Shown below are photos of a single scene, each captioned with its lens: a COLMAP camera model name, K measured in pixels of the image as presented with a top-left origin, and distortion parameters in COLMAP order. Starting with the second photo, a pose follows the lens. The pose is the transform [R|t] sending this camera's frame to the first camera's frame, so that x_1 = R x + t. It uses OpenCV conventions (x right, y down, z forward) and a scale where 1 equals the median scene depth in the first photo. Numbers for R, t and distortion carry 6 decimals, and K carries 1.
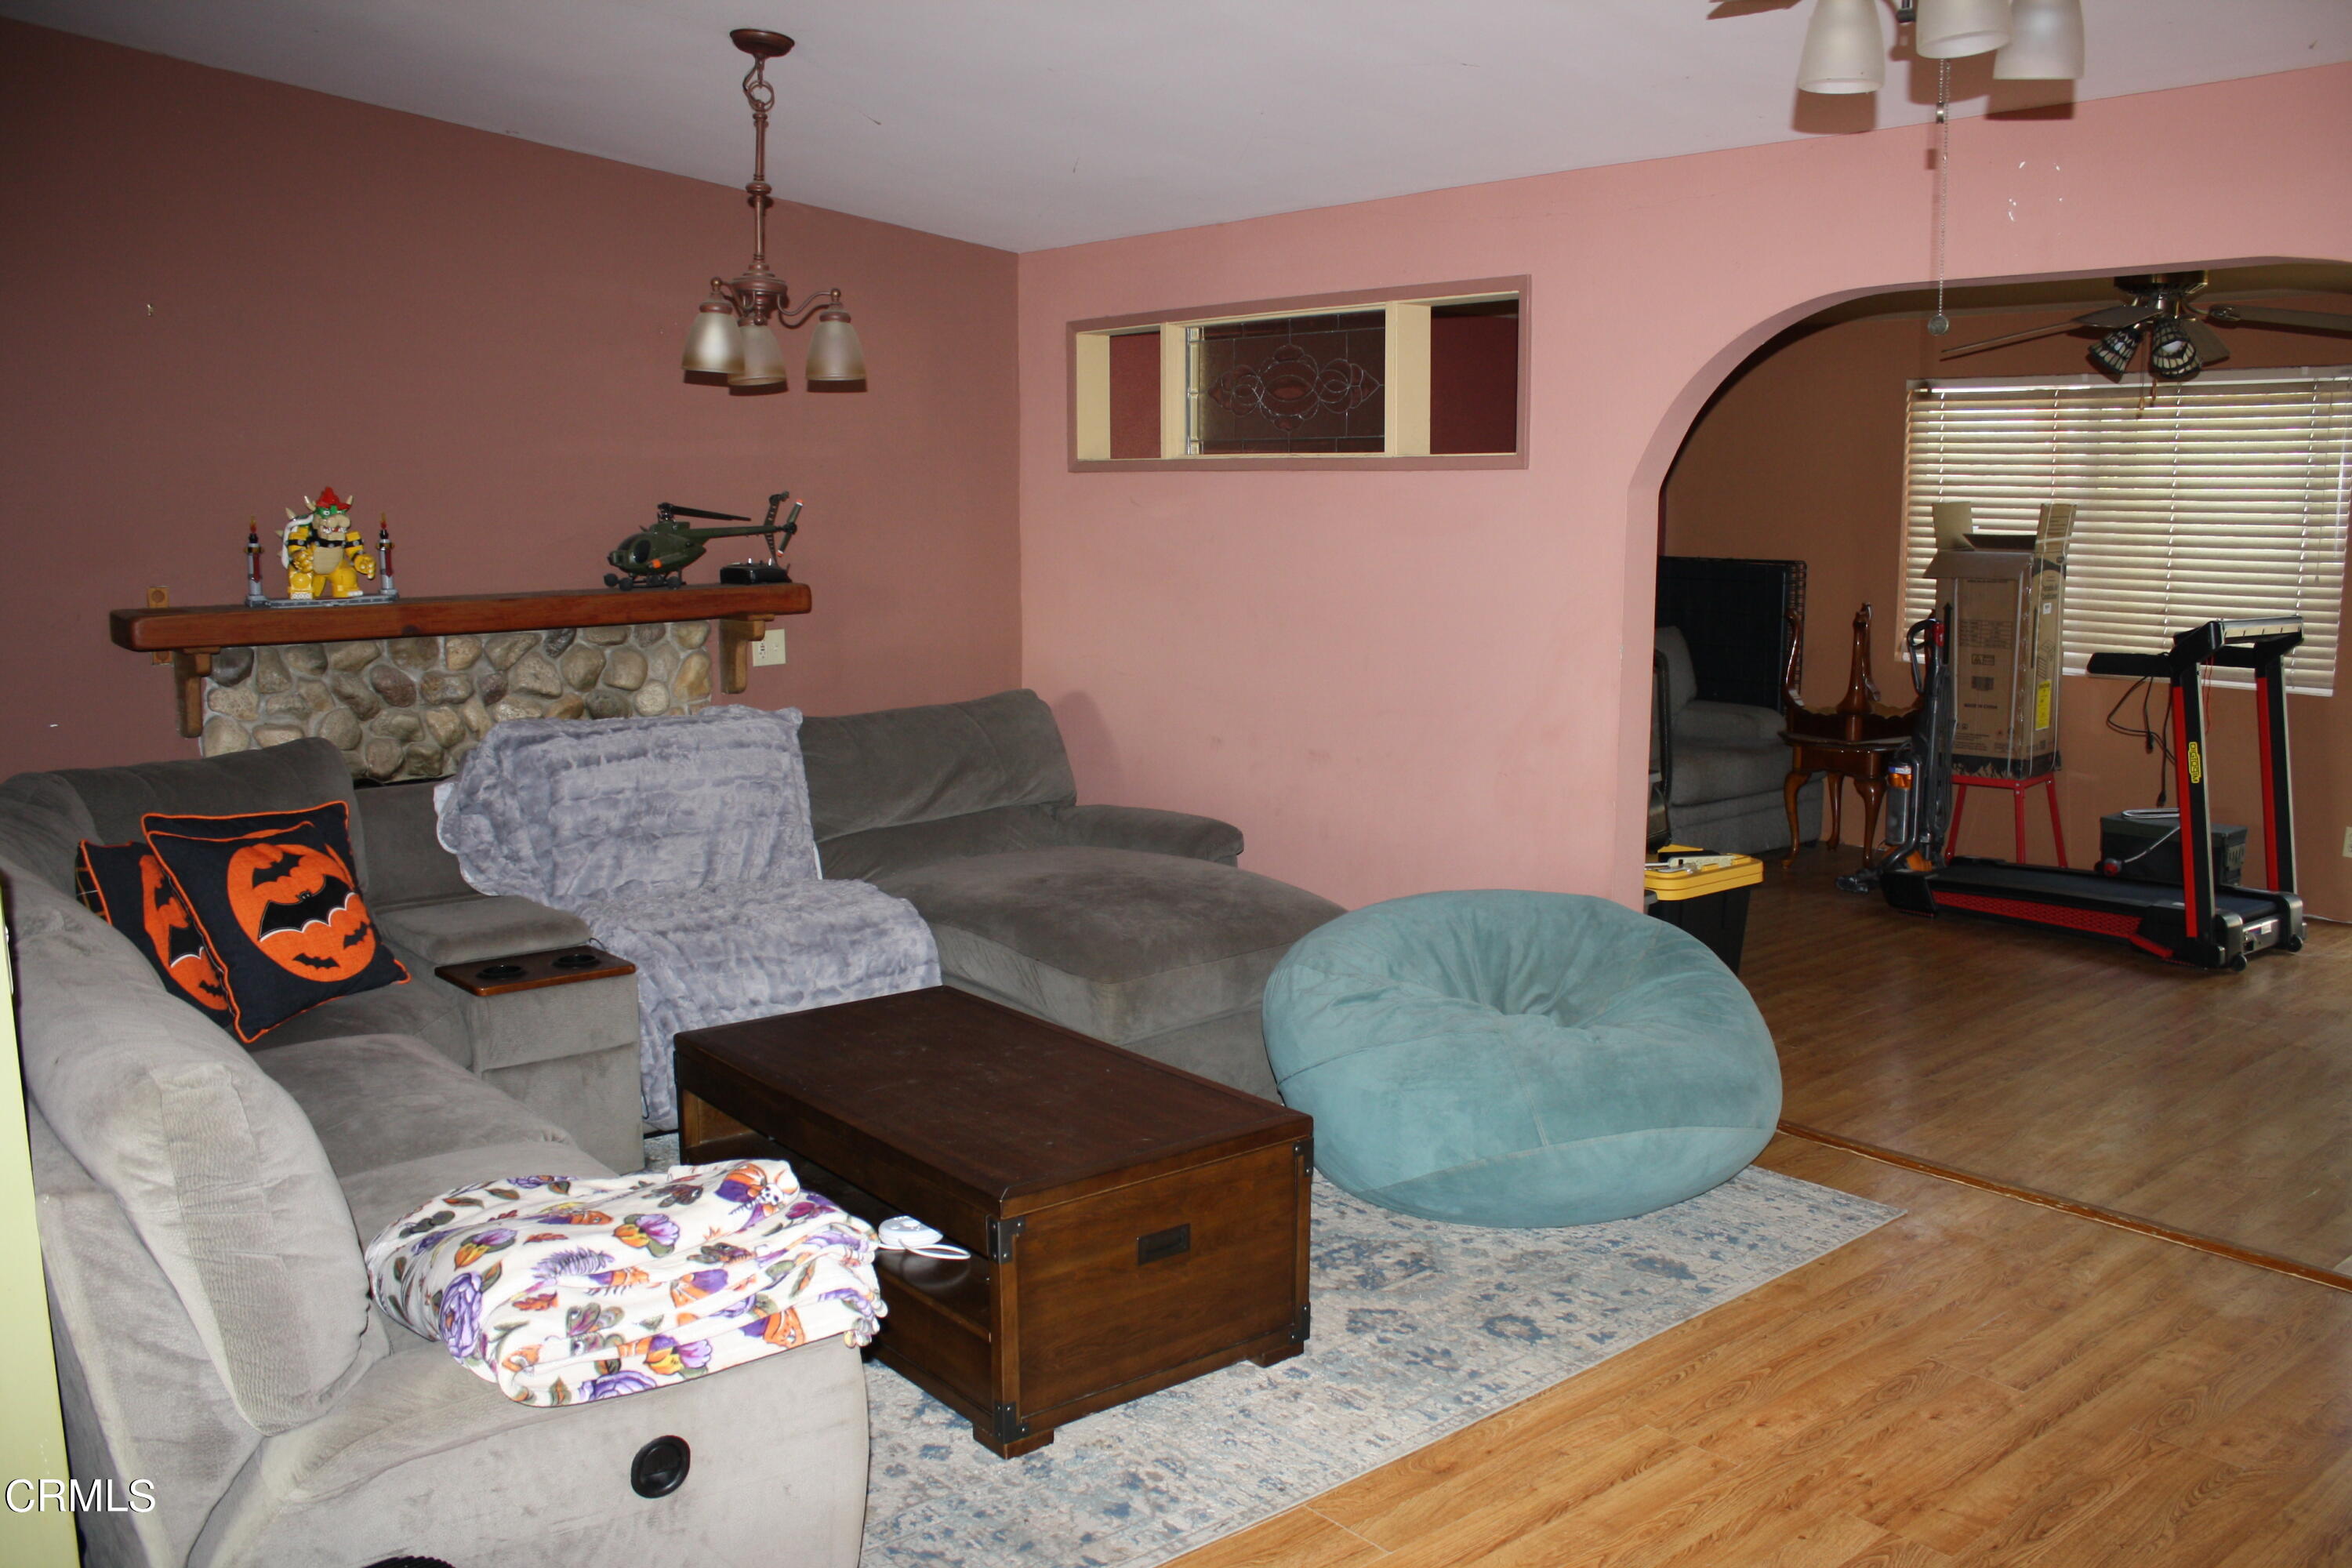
lens RADIAL K [[1938.2, 0, 1176.0], [0, 1938.2, 784.0], [0, 0, 1]] dist [-0.154037, 0.093843]
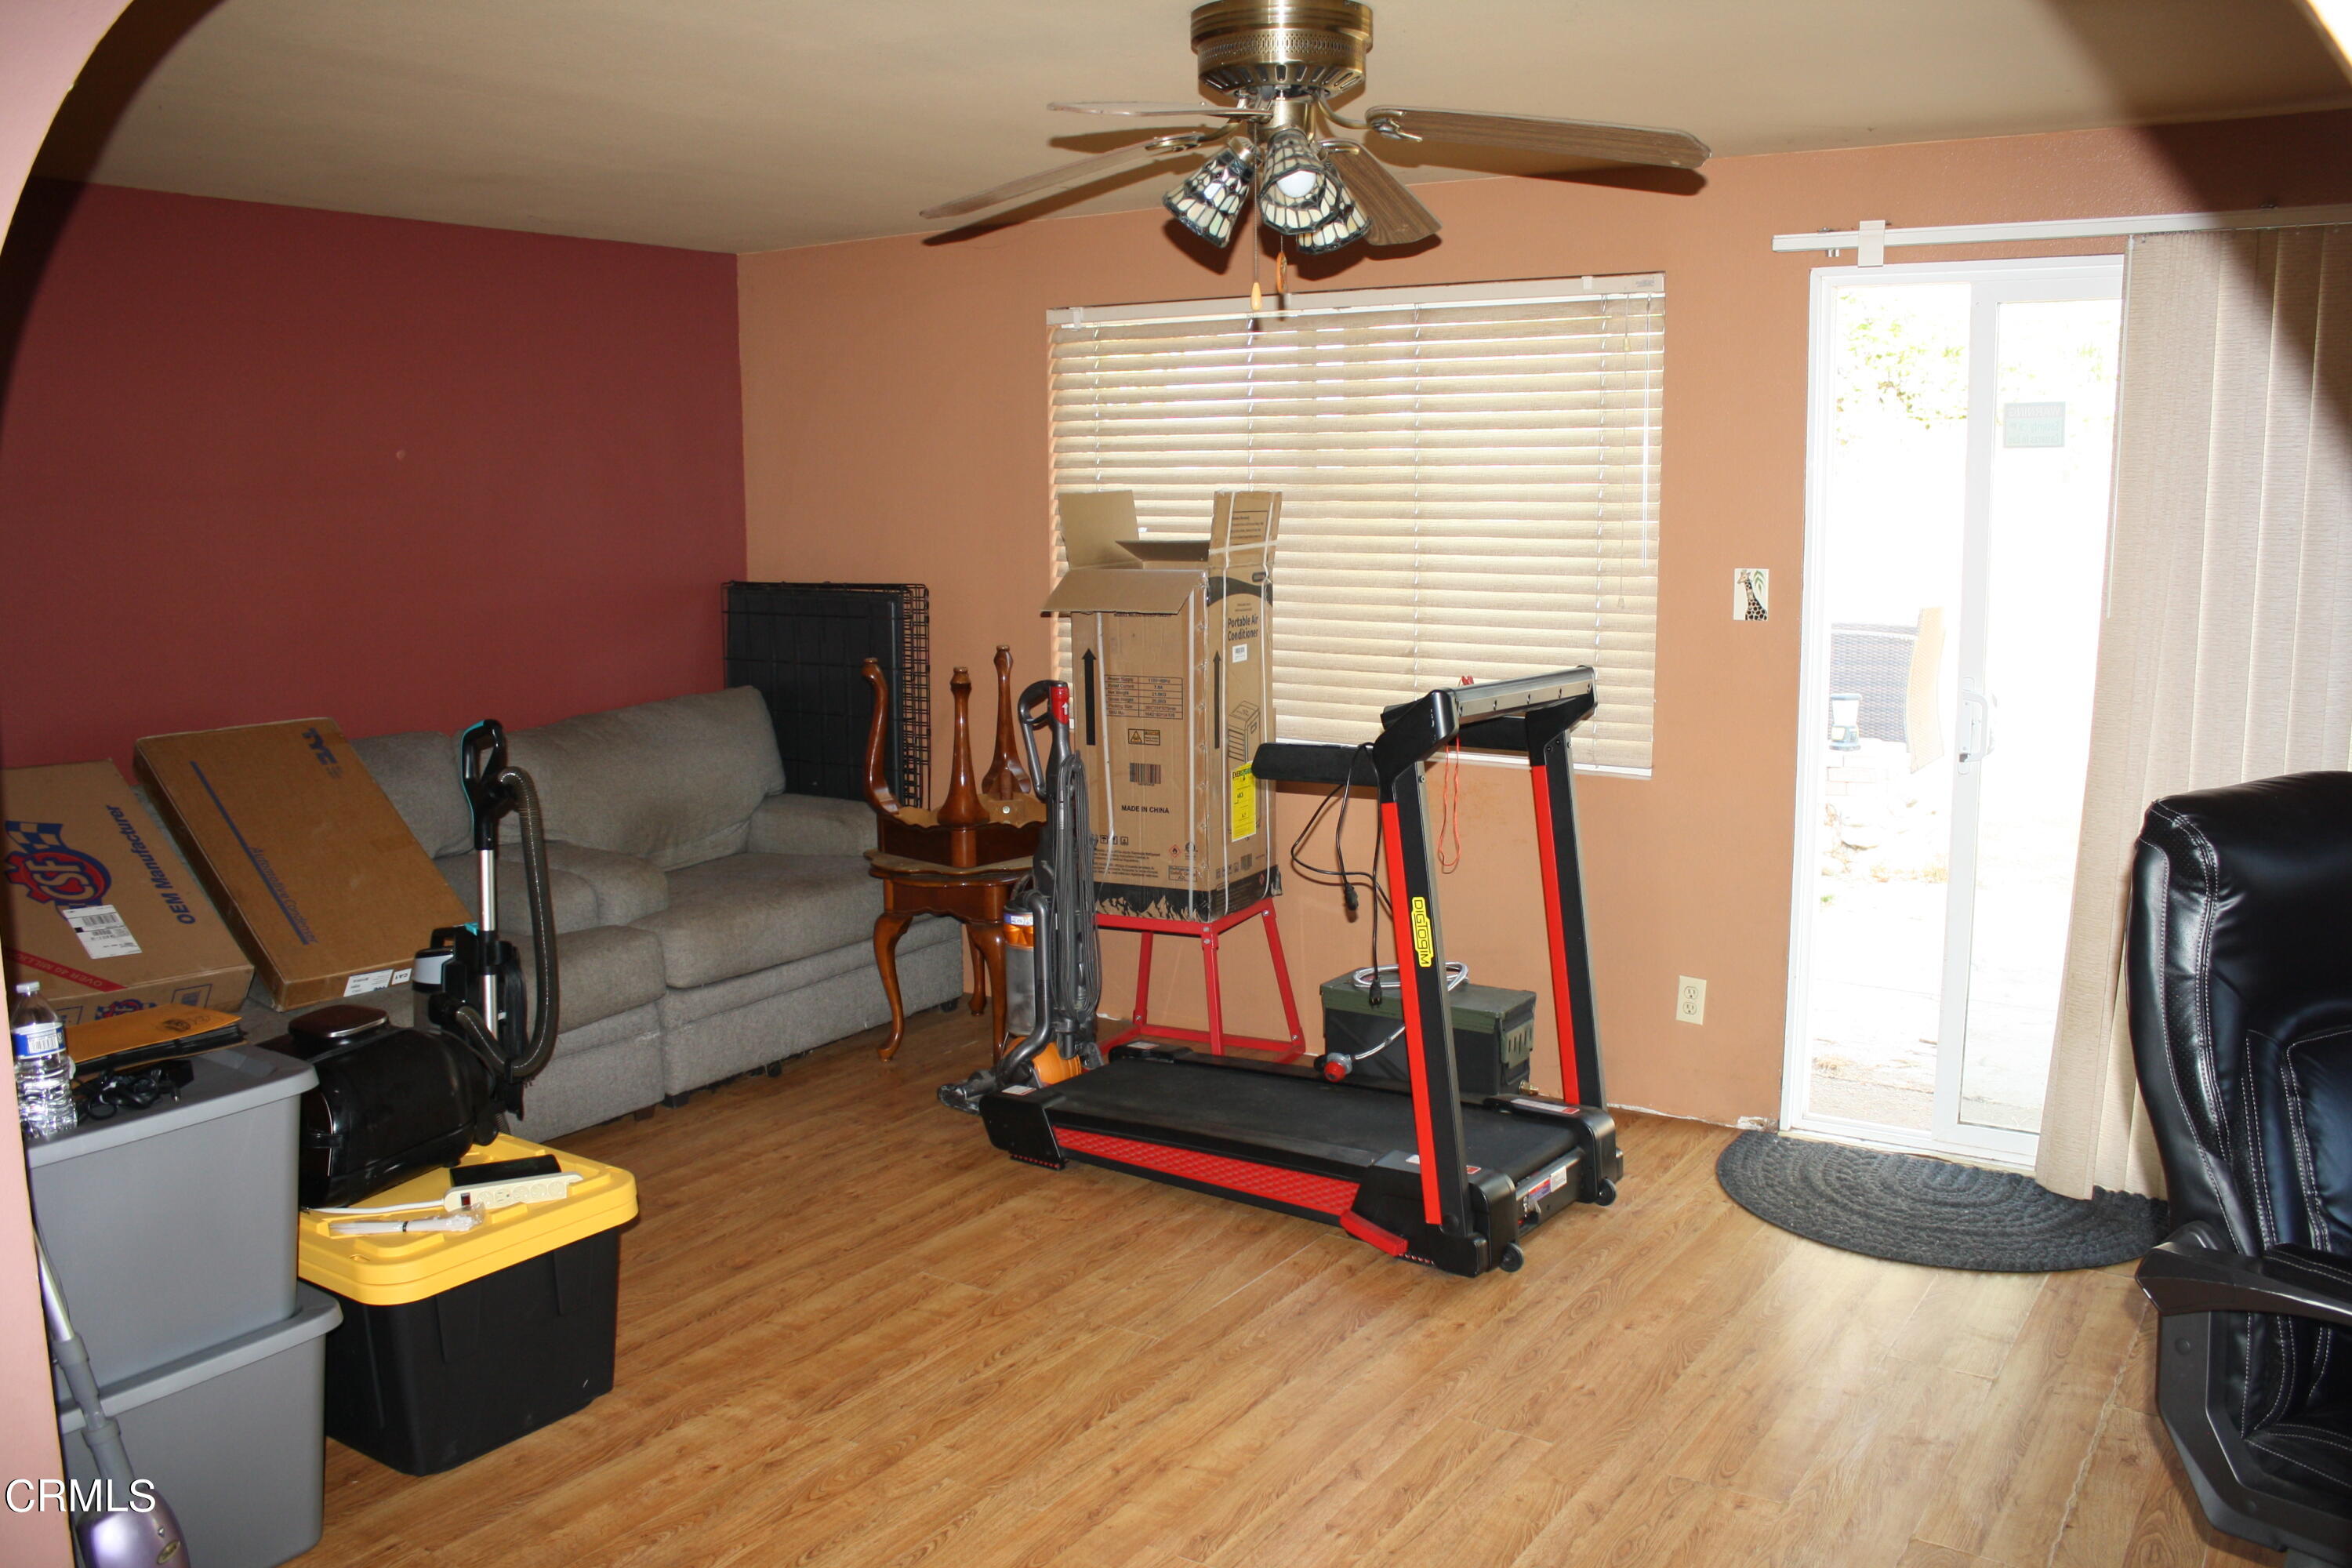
lens RADIAL K [[2080.0, 0, 1176.0], [0, 2080.0, 784.0], [0, 0, 1]] dist [-0.221775, -0.000958]
pose [[0.952284, -0.045295, 0.301832, 0.227276], [0.047872, 0.998853, -0.001144, -0.049190], [-0.301434, 0.015538, 0.953360, 0.330461]]
